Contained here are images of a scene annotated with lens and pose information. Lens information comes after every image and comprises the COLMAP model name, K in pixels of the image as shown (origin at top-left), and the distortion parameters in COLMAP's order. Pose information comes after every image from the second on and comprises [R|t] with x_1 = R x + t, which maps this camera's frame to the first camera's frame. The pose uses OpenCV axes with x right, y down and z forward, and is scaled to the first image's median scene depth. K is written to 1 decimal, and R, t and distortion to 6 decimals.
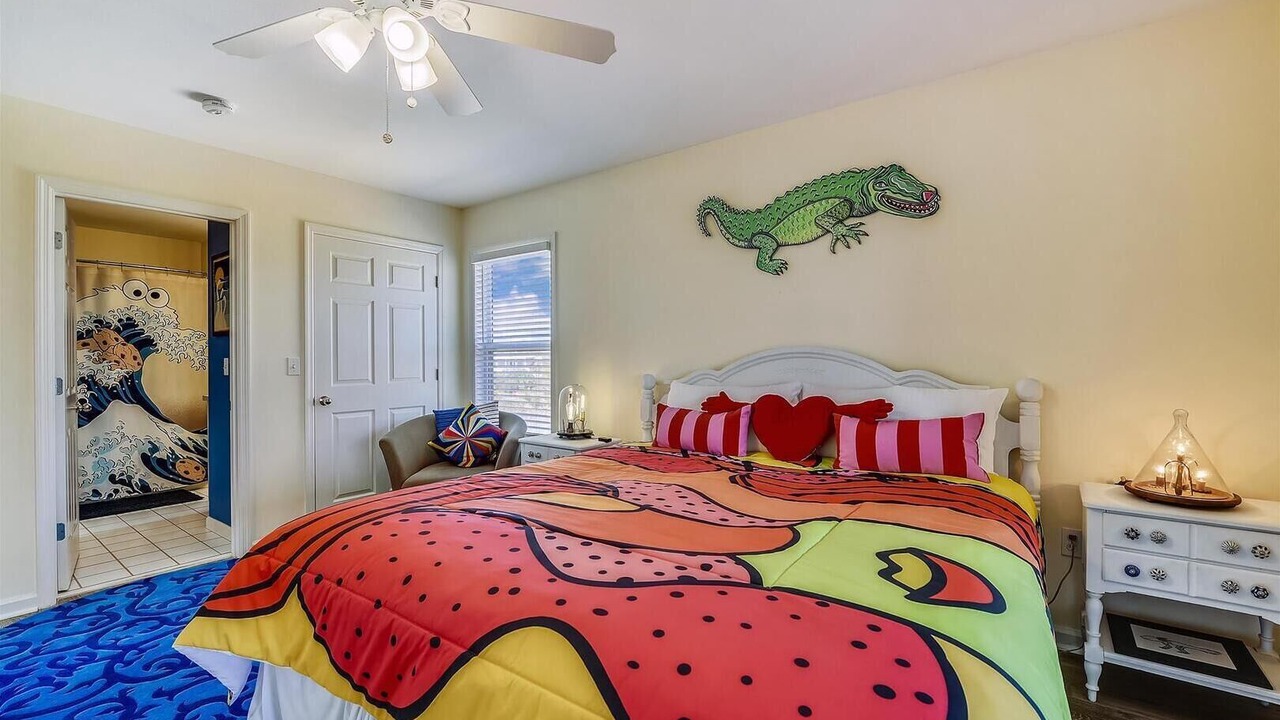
lens RADIAL K [[542.2, 0, 644.3], [0, 542.2, 363.2], [0, 0, 1]] dist [-0.014043, -0.000861]
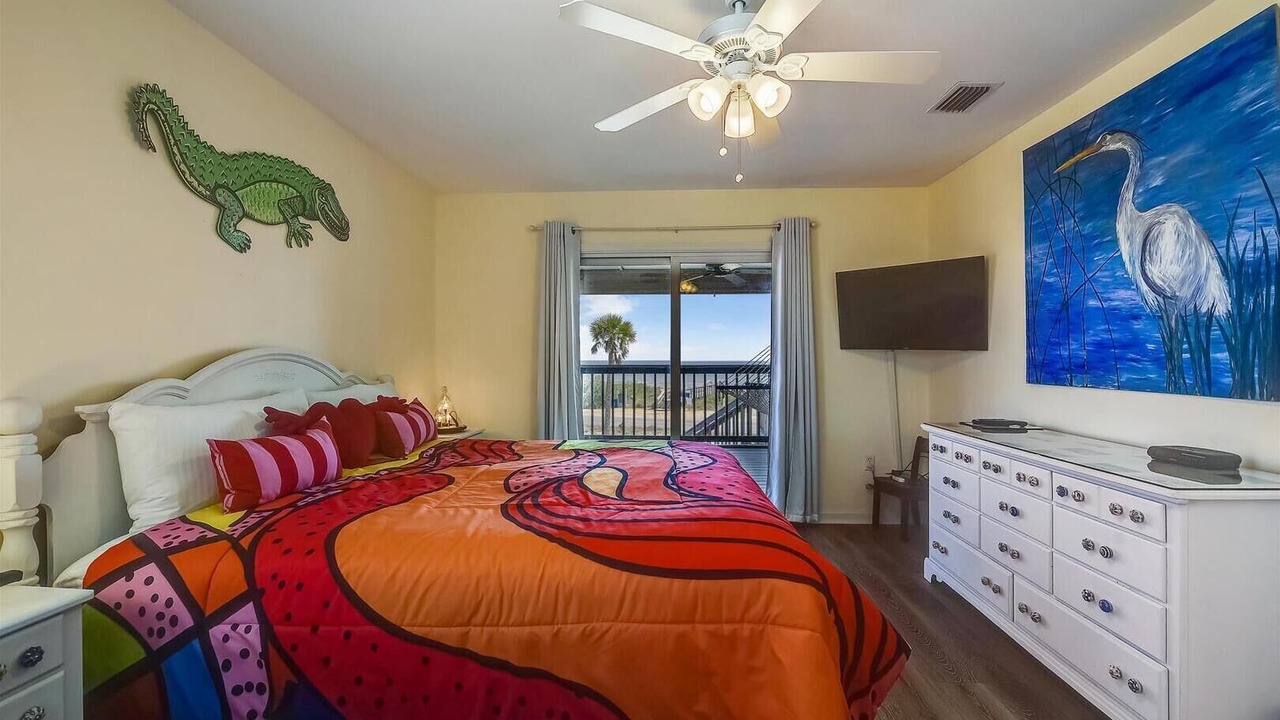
lens RADIAL K [[542.2, 0, 644.6], [0, 542.2, 355.4], [0, 0, 1]] dist [-0.014043, -0.000861]
pose [[-0.557795, 0.011768, 0.829895, -0.700897], [0.008161, 0.999929, -0.008694, -0.005188], [-0.829939, 0.001923, -0.557851, 0.949162]]
